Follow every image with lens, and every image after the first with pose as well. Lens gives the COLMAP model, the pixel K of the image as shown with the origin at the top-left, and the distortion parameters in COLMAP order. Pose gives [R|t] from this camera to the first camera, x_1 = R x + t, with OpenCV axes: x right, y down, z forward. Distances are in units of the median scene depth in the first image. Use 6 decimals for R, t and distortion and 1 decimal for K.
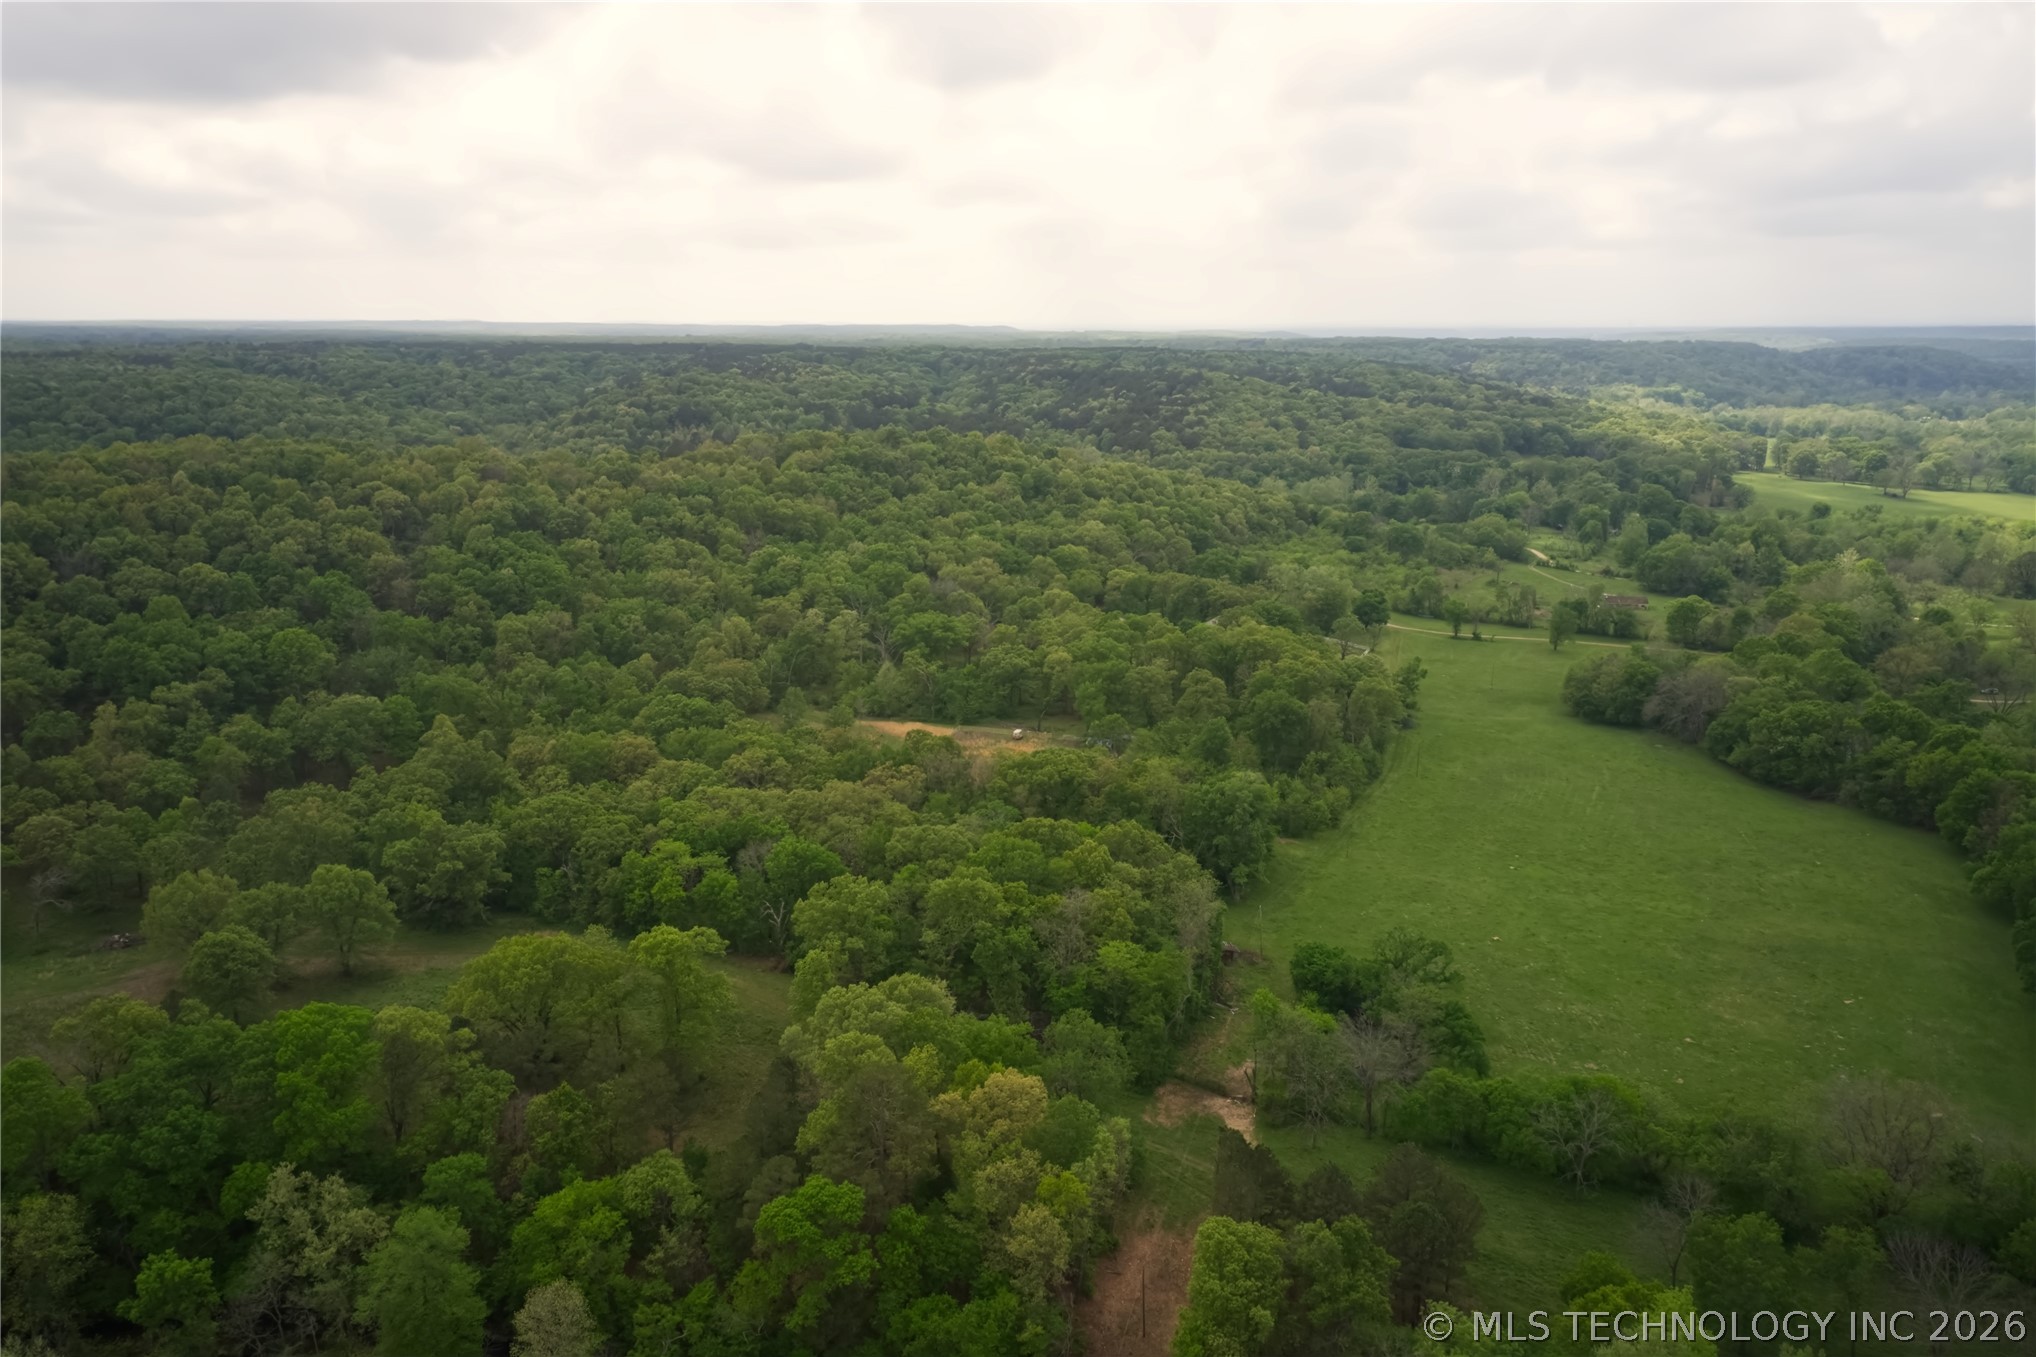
lens RADIAL K [[1588.5, 0, 1021.1], [0, 1588.5, 674.2], [0, 0, 1]] dist [0.017932, -0.018859]
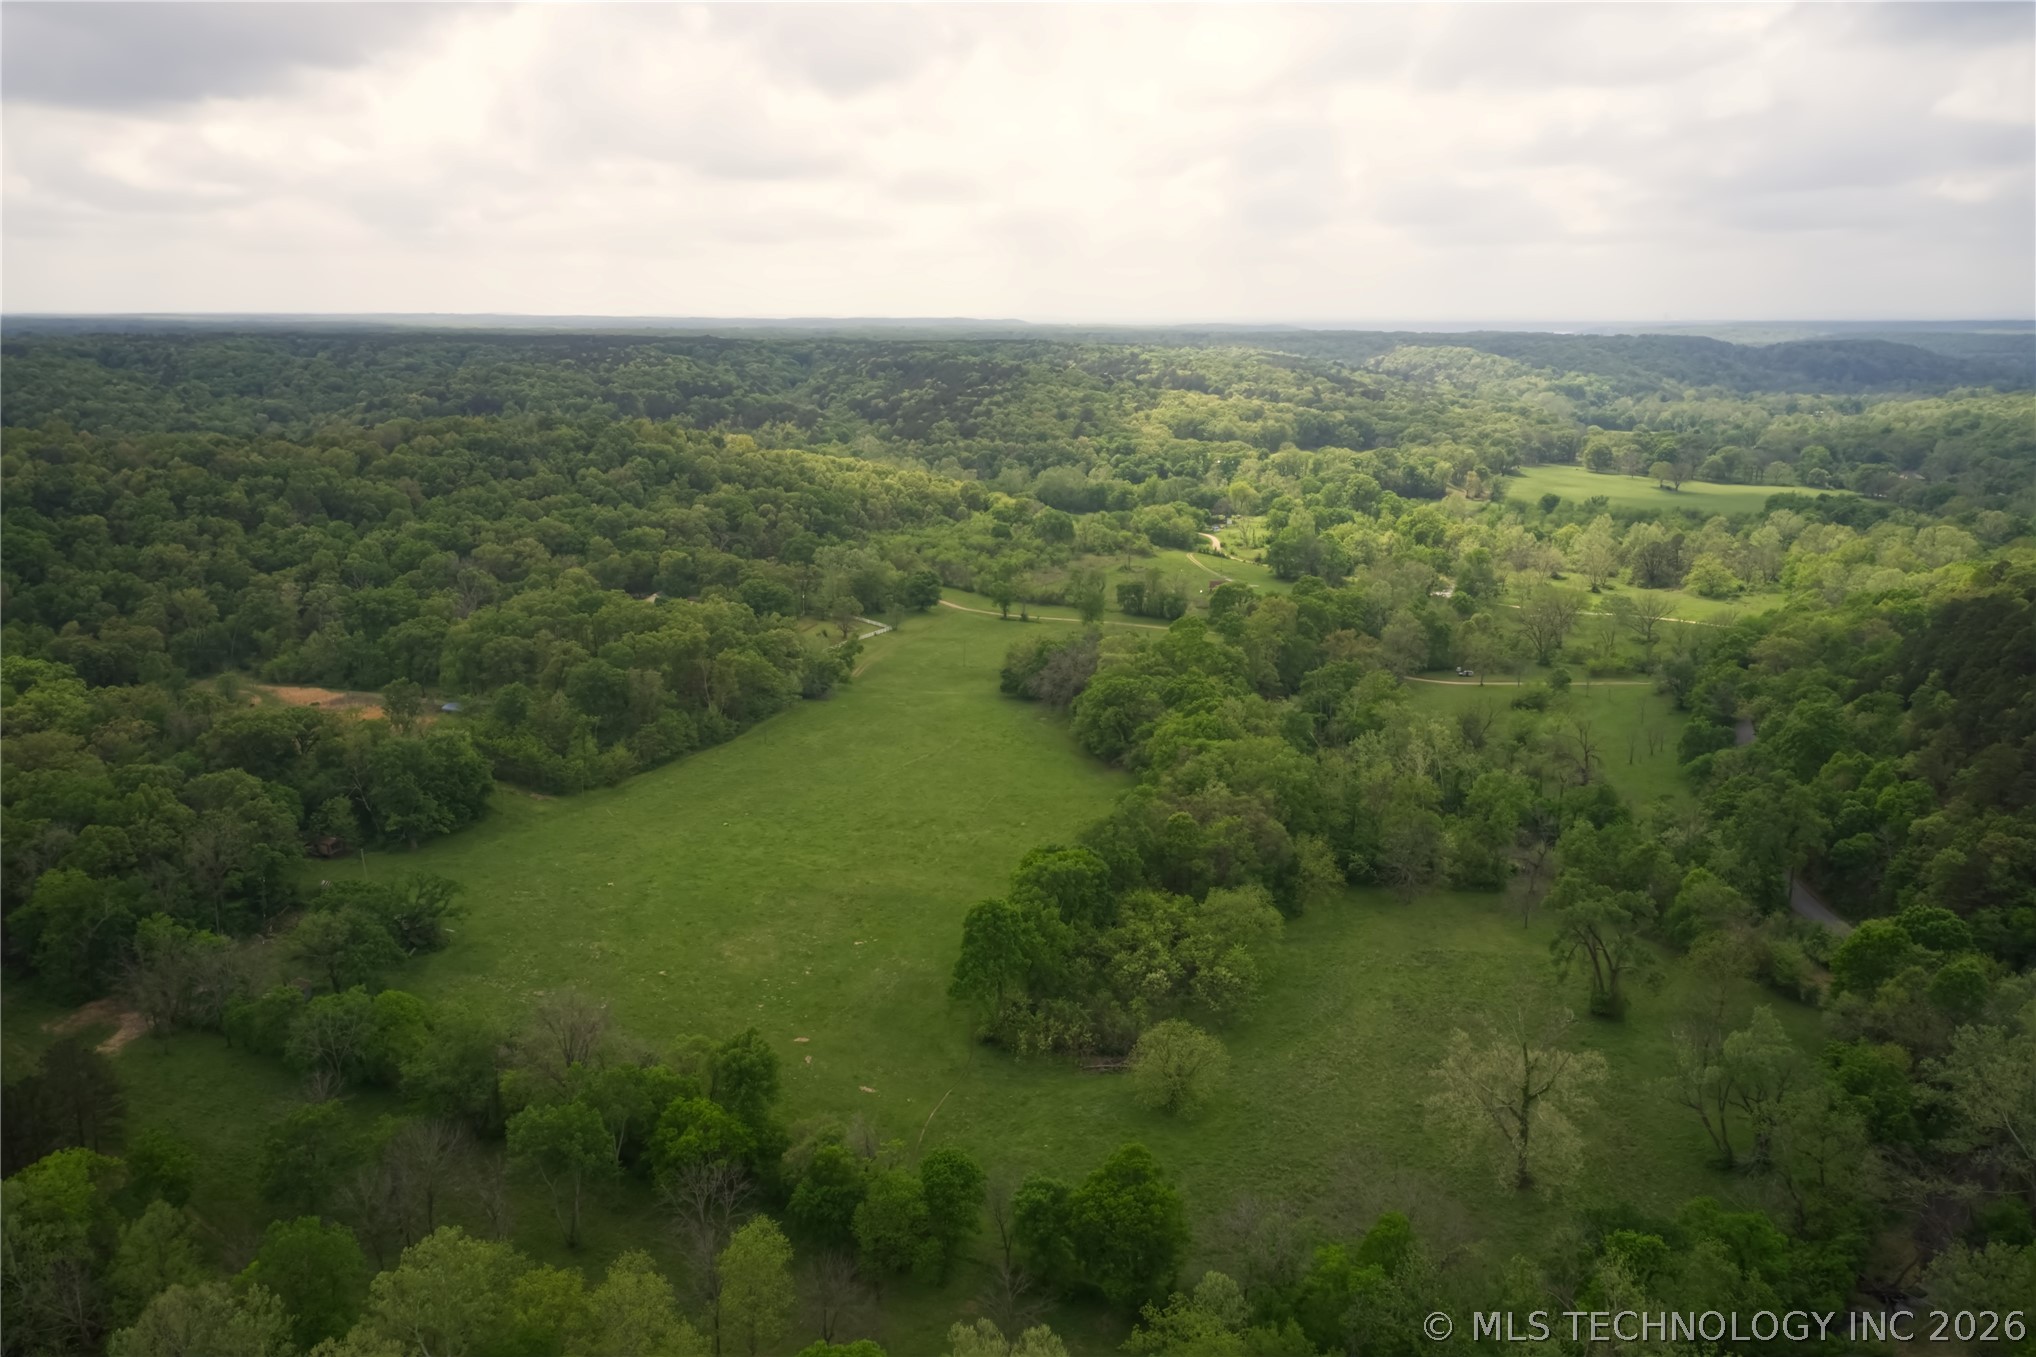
lens RADIAL K [[1586.9, 0, 1019.1], [0, 1586.9, 669.3], [0, 0, 1]] dist [0.023108, -0.035212]
pose [[0.999207, 0.009468, -0.038678, 0.326776], [-0.009424, 0.999955, 0.001311, 0.008722], [0.038689, -0.000945, 0.999251, -0.034753]]
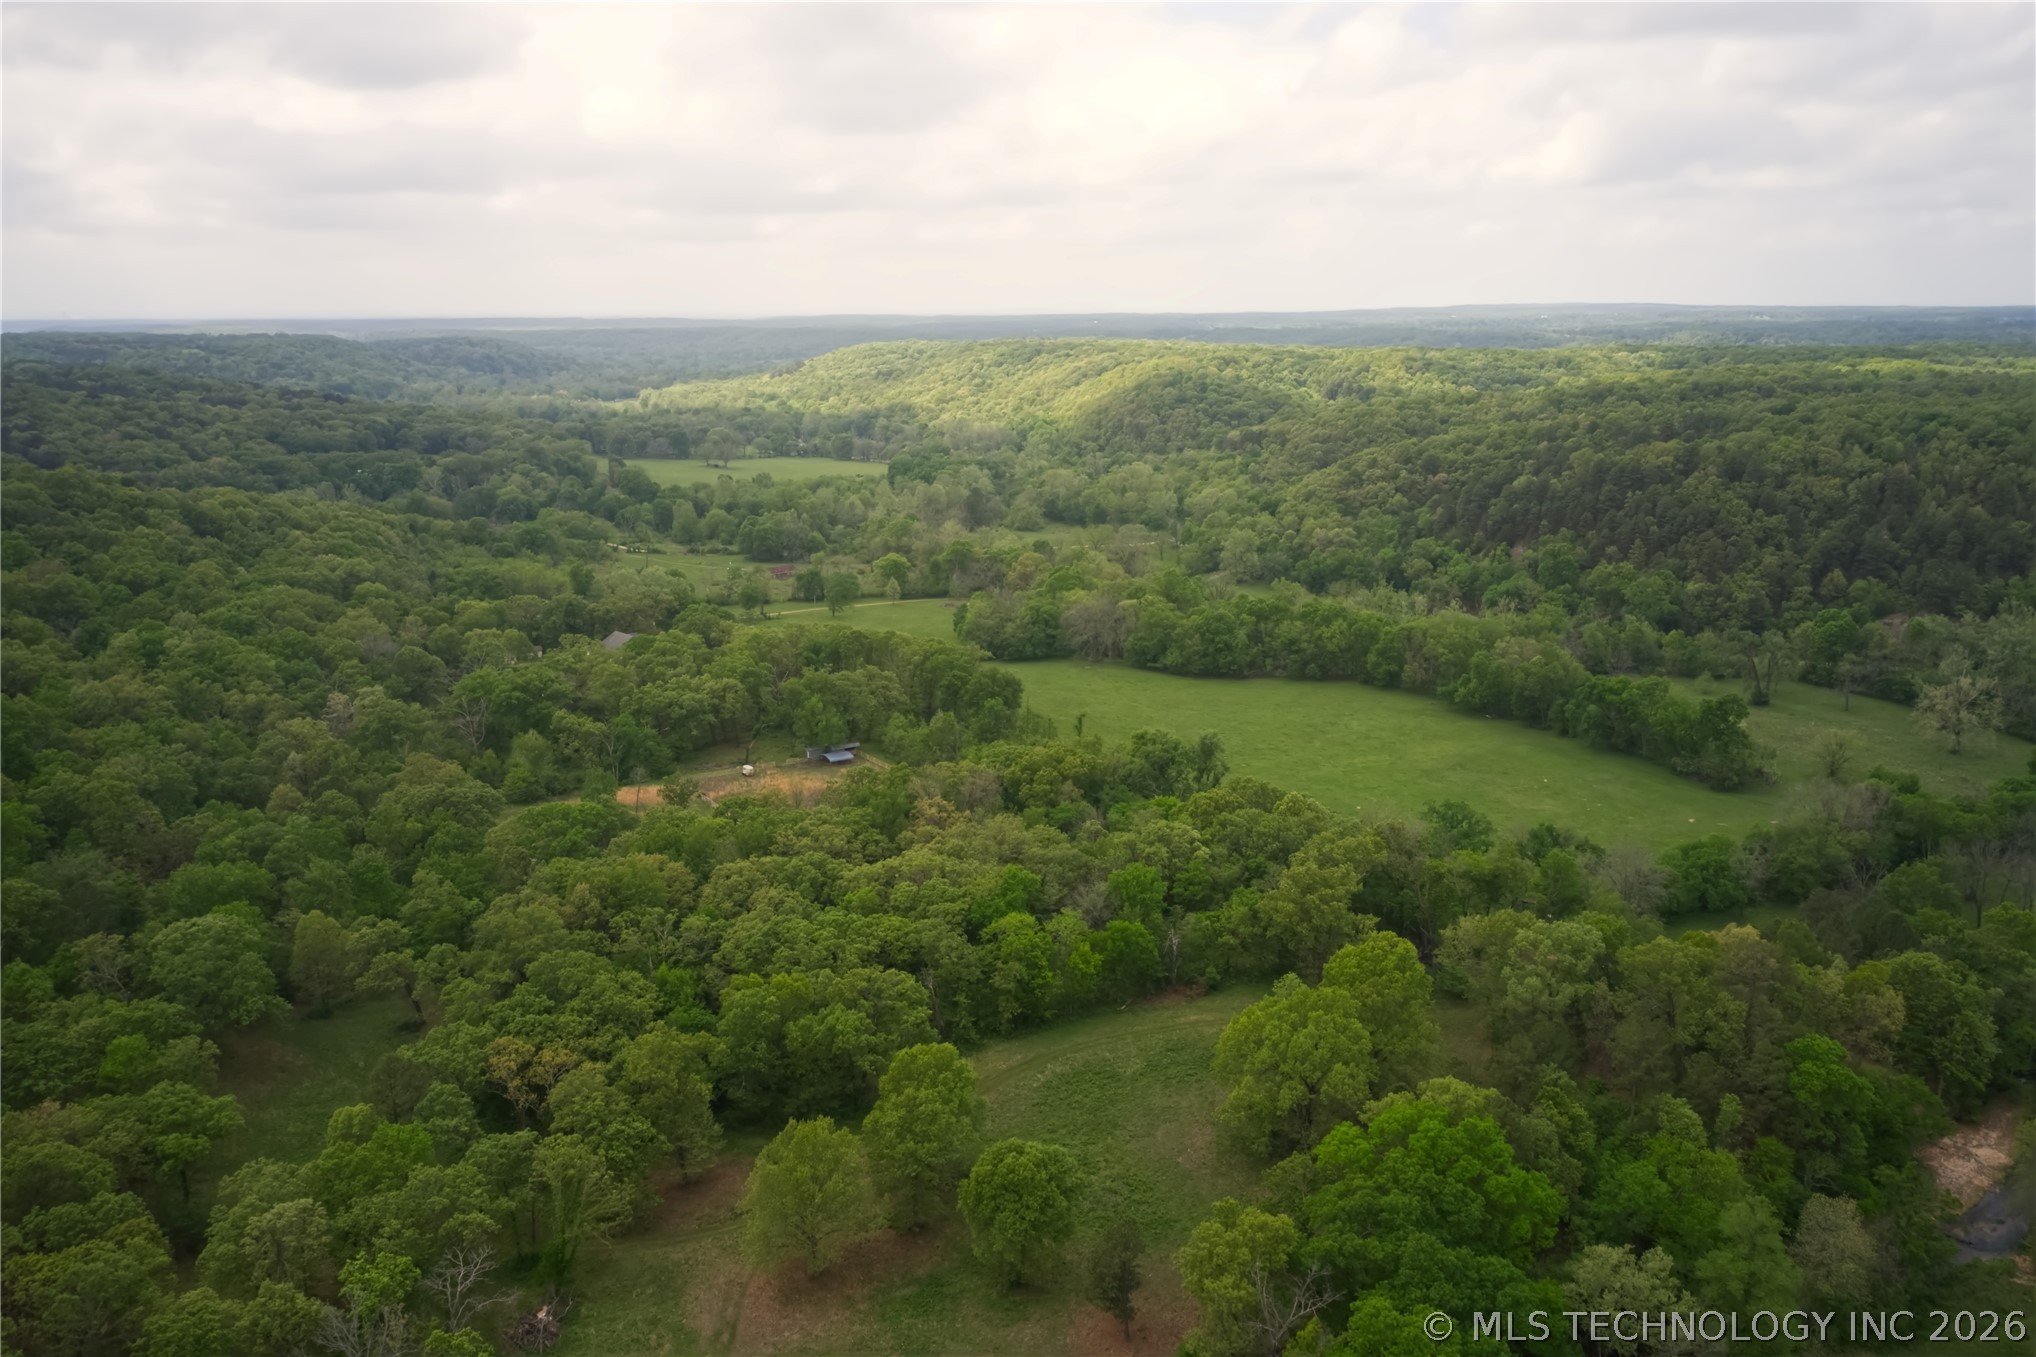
lens RADIAL K [[1586.9, 0, 1019.1], [0, 1586.9, 669.3], [0, 0, 1]] dist [0.023108, -0.035212]
pose [[0.607777, -0.174504, 0.774697, -0.432907], [0.172994, 0.981222, 0.085306, -0.050421], [-0.775036, 0.082171, 0.626552, 0.219259]]
